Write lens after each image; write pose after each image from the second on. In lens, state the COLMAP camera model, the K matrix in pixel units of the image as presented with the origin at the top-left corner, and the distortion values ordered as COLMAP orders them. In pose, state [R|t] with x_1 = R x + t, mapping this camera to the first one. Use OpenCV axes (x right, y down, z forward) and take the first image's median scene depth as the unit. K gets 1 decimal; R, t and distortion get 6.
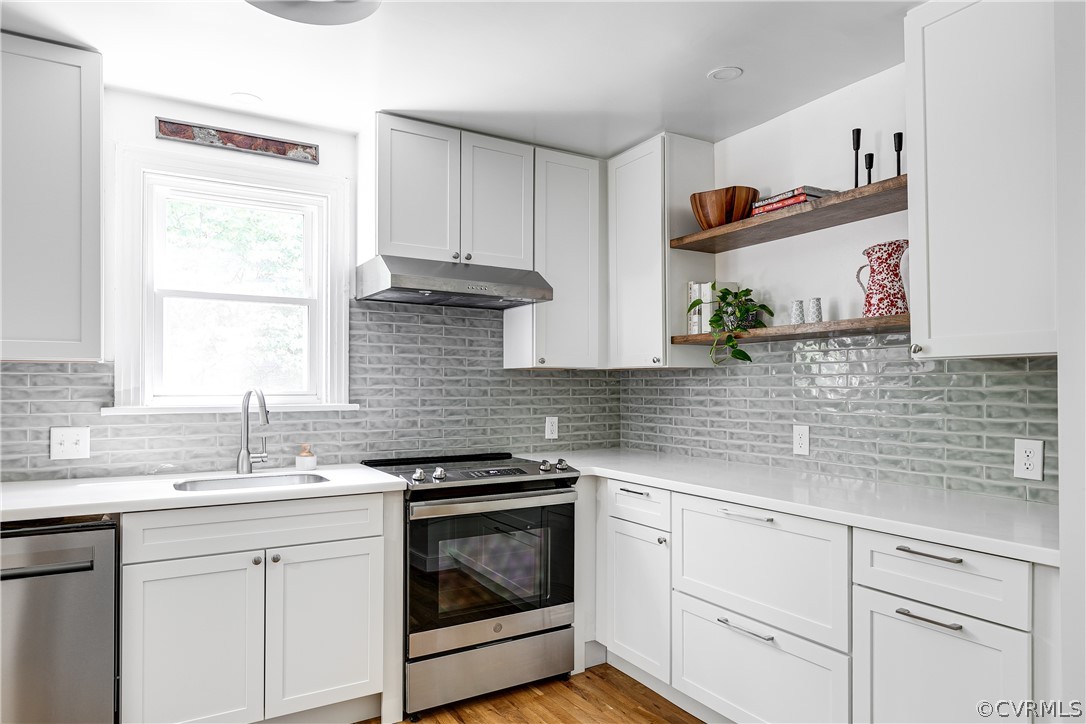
lens RADIAL K [[674.8, 0, 544.7], [0, 674.8, 395.6], [0, 0, 1]] dist [-0.006561, -0.001187]
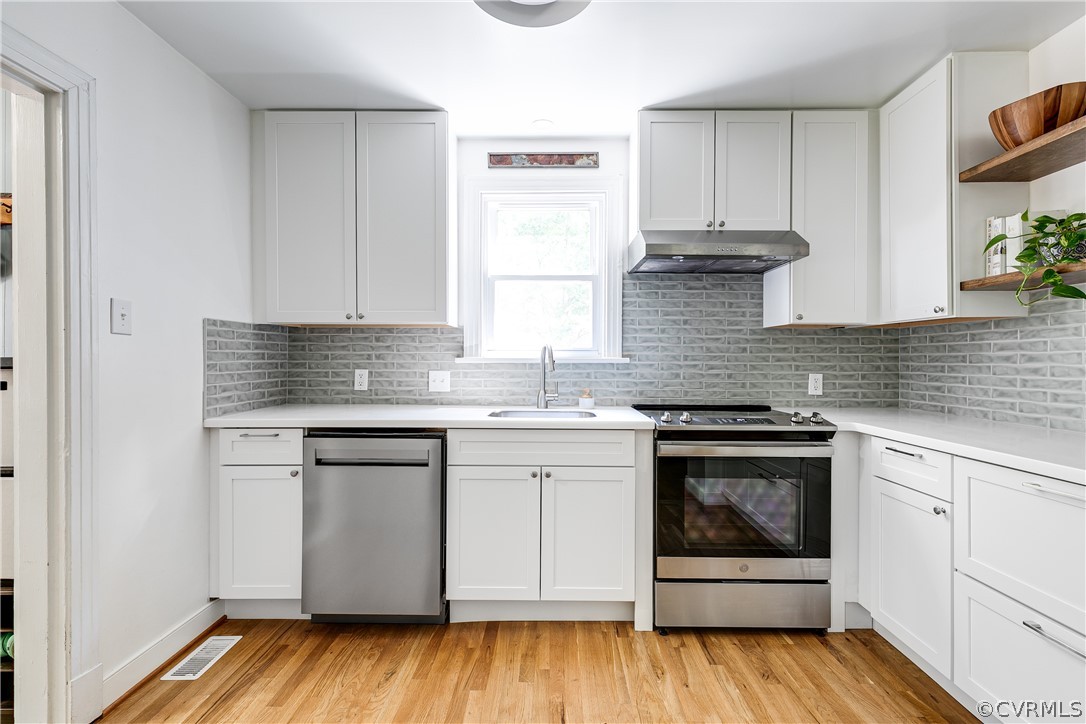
lens RADIAL K [[492.3, 0, 543.0], [0, 492.3, 362.0], [0, 0, 1]] dist [0.001744, -0.000511]
pose [[0.851637, 0.006775, -0.524088, 0.061338], [-0.012524, 0.999894, -0.007425, 0.029654], [0.523982, 0.012887, 0.851632, 0.163961]]
